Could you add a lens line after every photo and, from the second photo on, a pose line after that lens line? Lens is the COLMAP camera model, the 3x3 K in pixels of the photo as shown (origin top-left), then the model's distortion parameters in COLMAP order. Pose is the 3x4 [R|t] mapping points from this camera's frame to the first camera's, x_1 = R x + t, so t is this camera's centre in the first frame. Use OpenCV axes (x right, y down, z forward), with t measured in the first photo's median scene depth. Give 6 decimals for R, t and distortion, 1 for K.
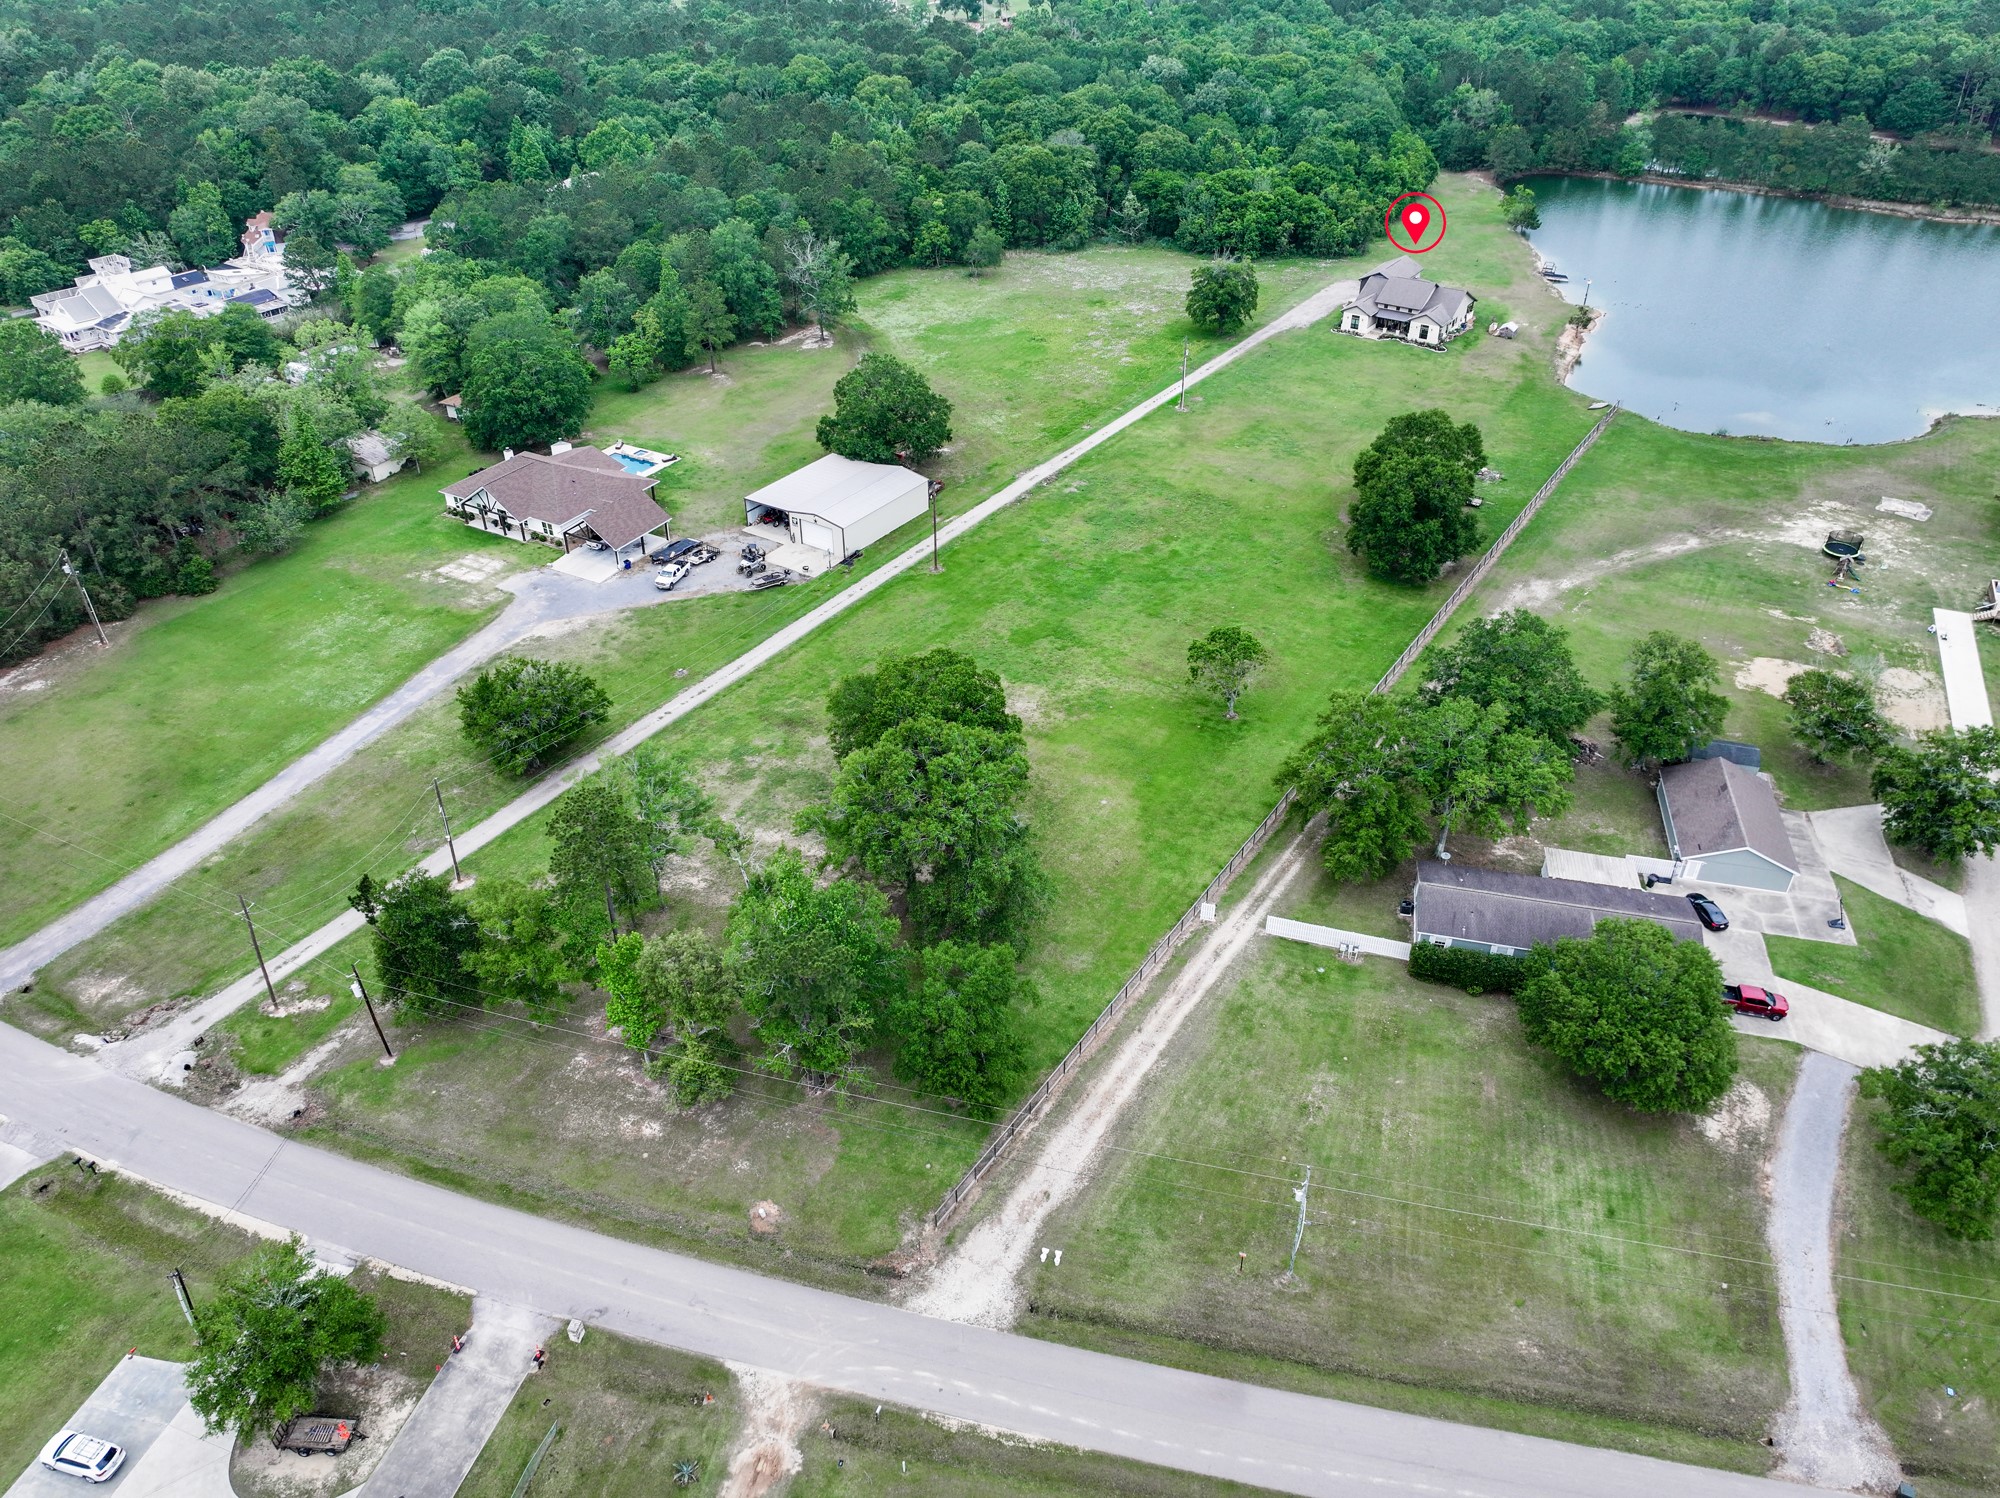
lens RADIAL K [[1405.8, 0, 1008.5], [0, 1405.8, 753.5], [0, 0, 1]] dist [-0.001571, 0.016248]
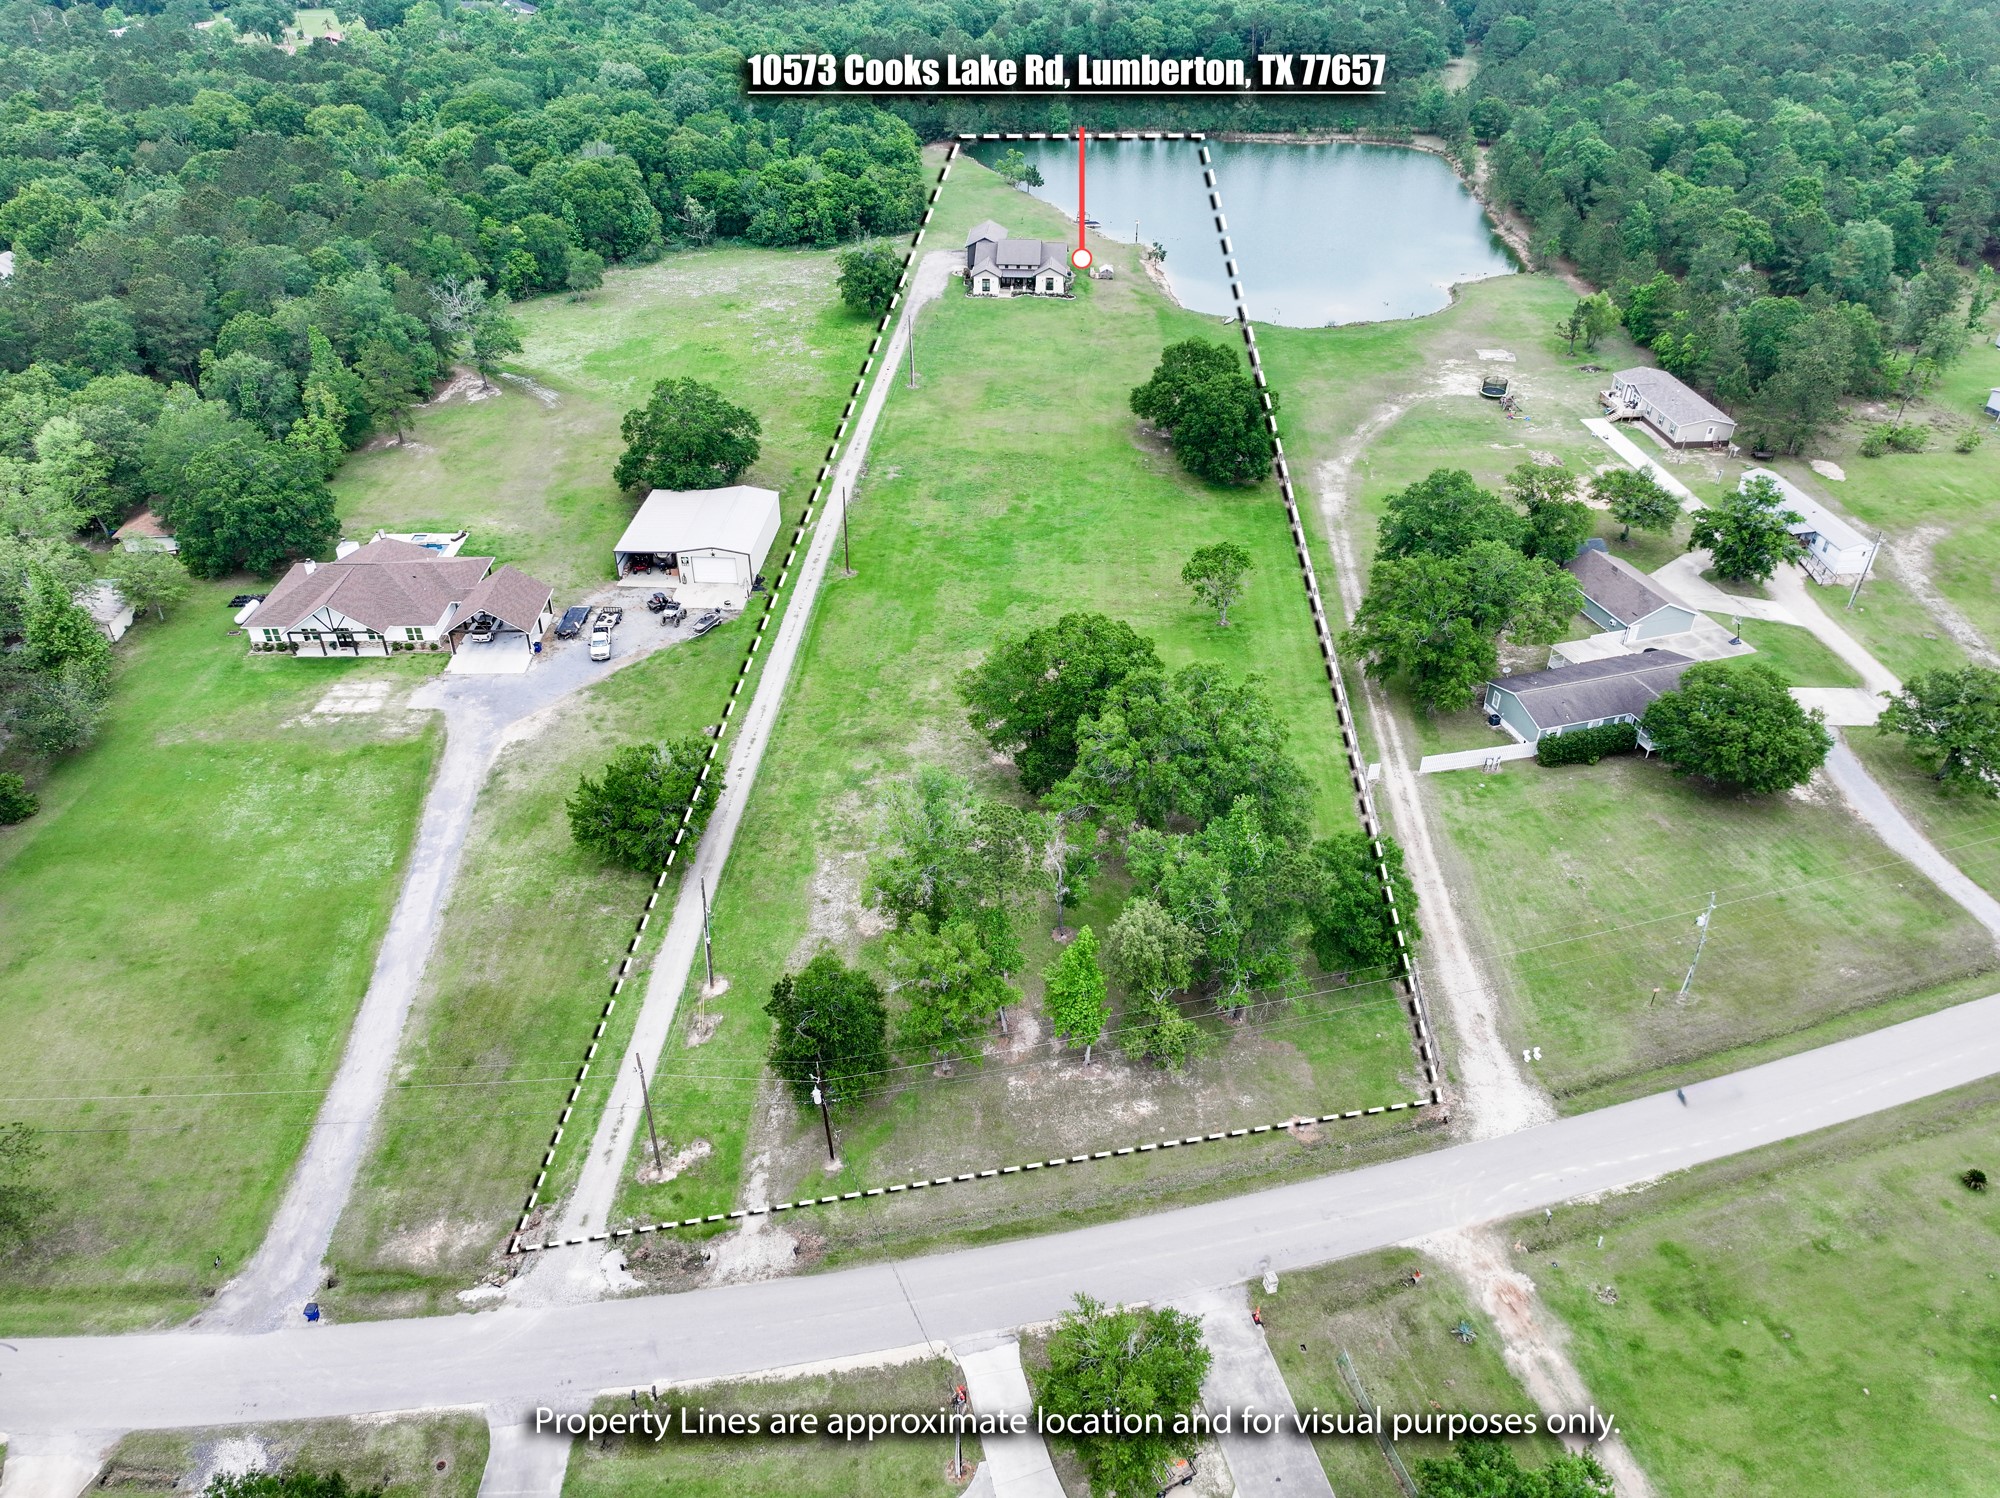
lens RADIAL K [[1405.8, 0, 1004.9], [0, 1405.8, 748.7], [0, 0, 1]] dist [-0.001571, 0.016248]
pose [[0.862647, -0.284535, 0.418186, -0.410180], [0.285830, 0.956332, 0.061072, -0.041812], [-0.417302, 0.066847, 0.906306, 0.063776]]
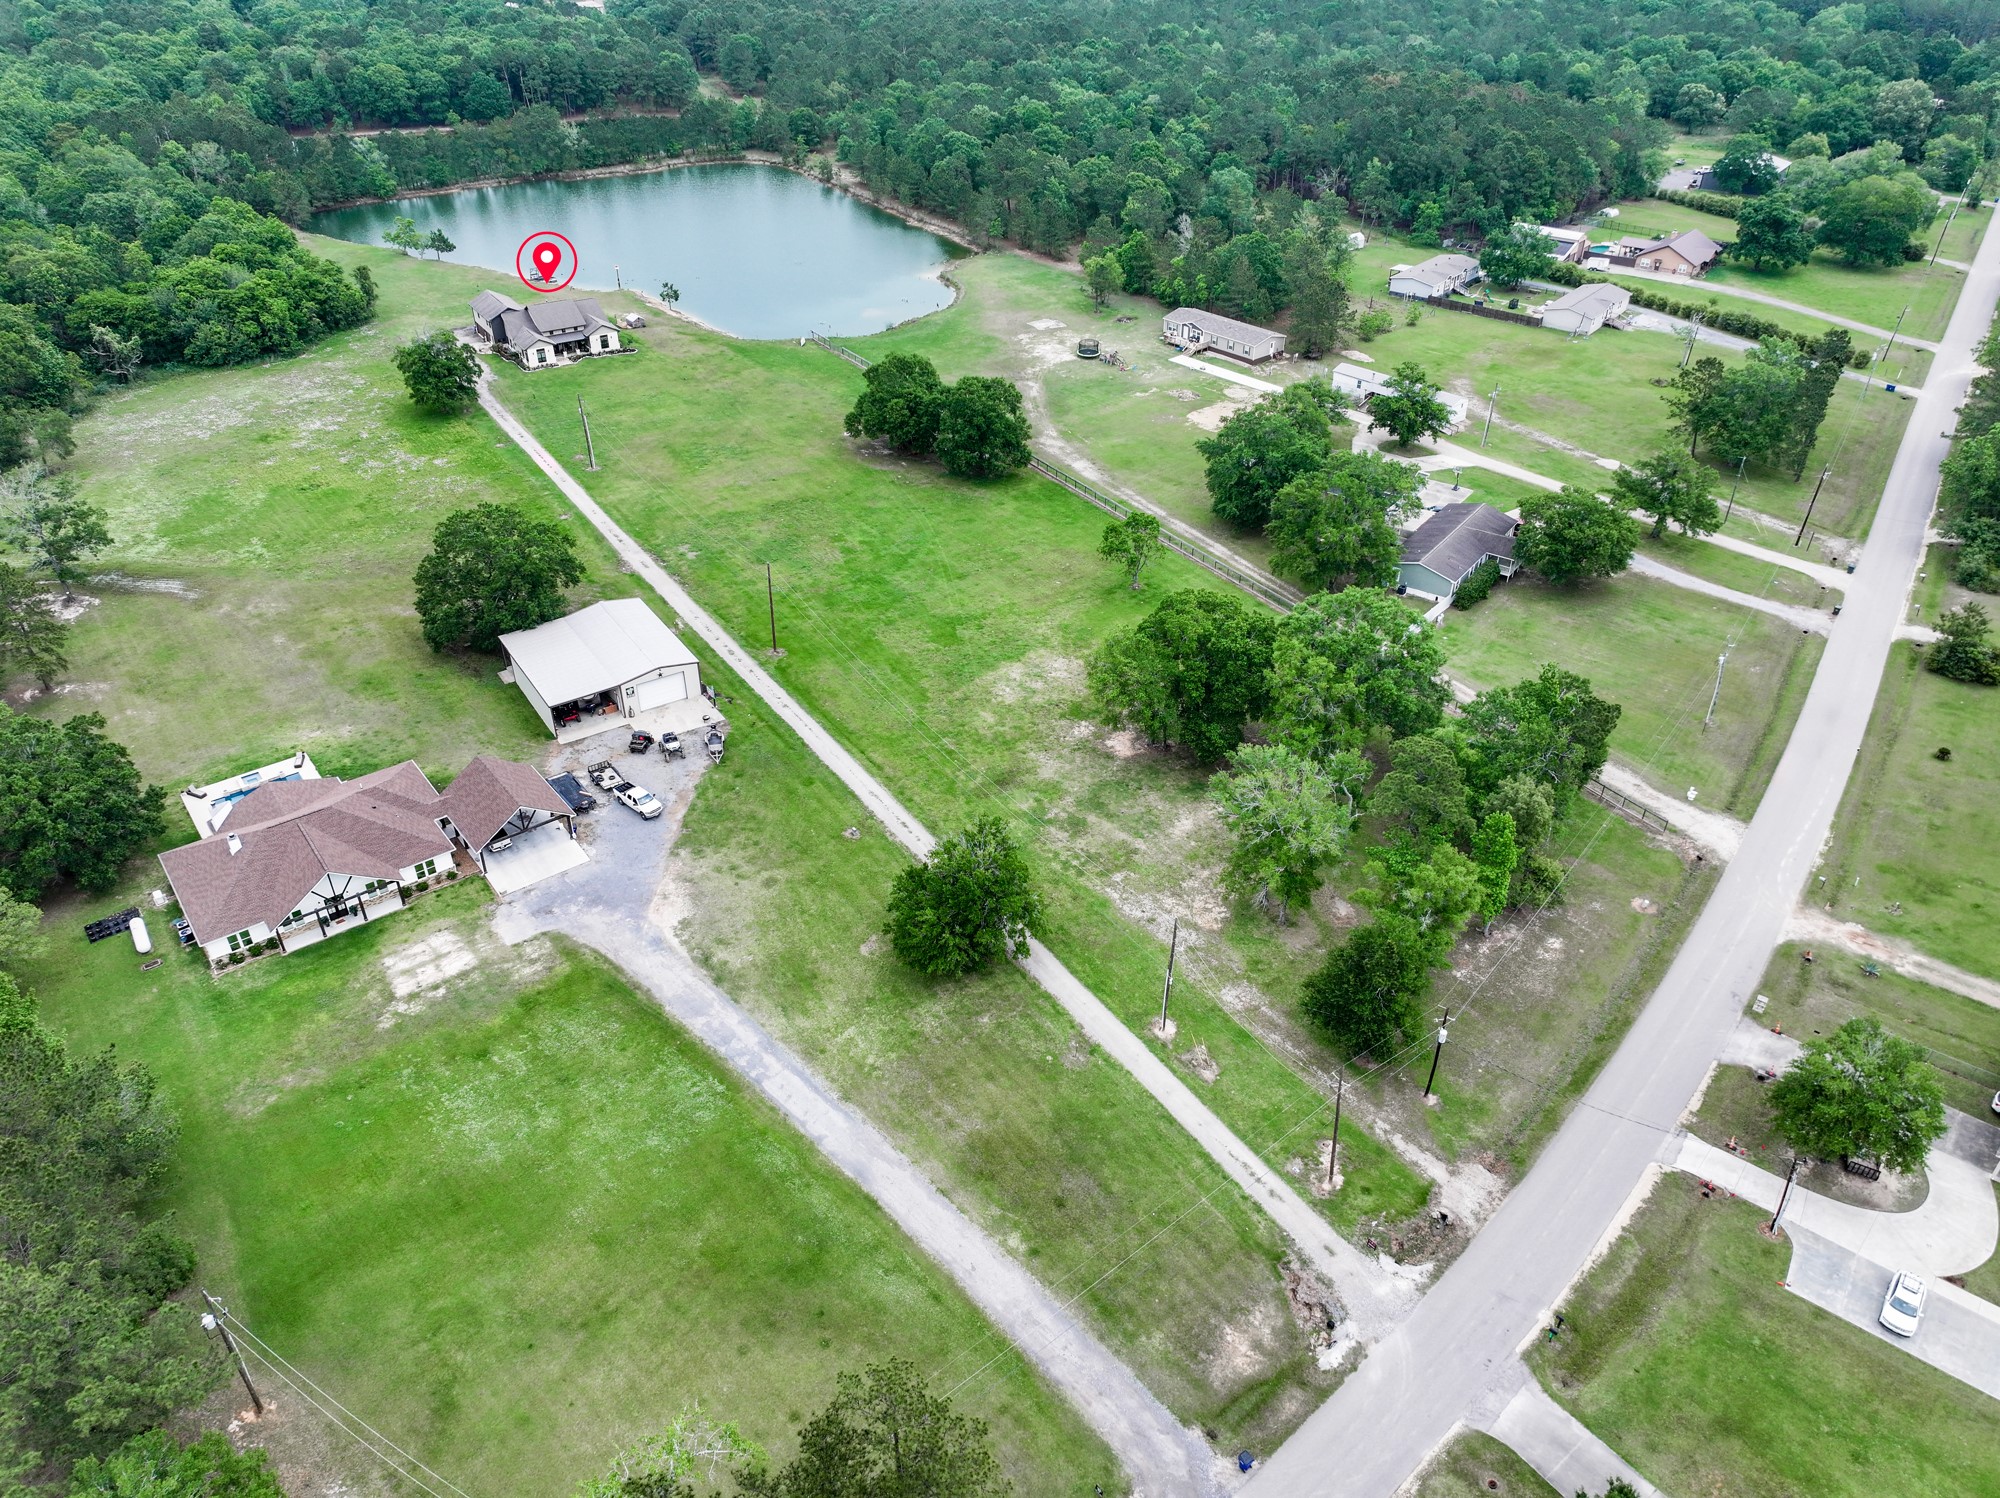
lens RADIAL K [[1405.8, 0, 1006.2], [0, 1405.8, 754.4], [0, 0, 1]] dist [-0.001571, 0.016248]
pose [[0.387028, -0.512482, 0.766532, -0.750120], [0.523477, 0.806481, 0.274883, -0.255940], [-0.759066, 0.294874, 0.580403, 0.365290]]
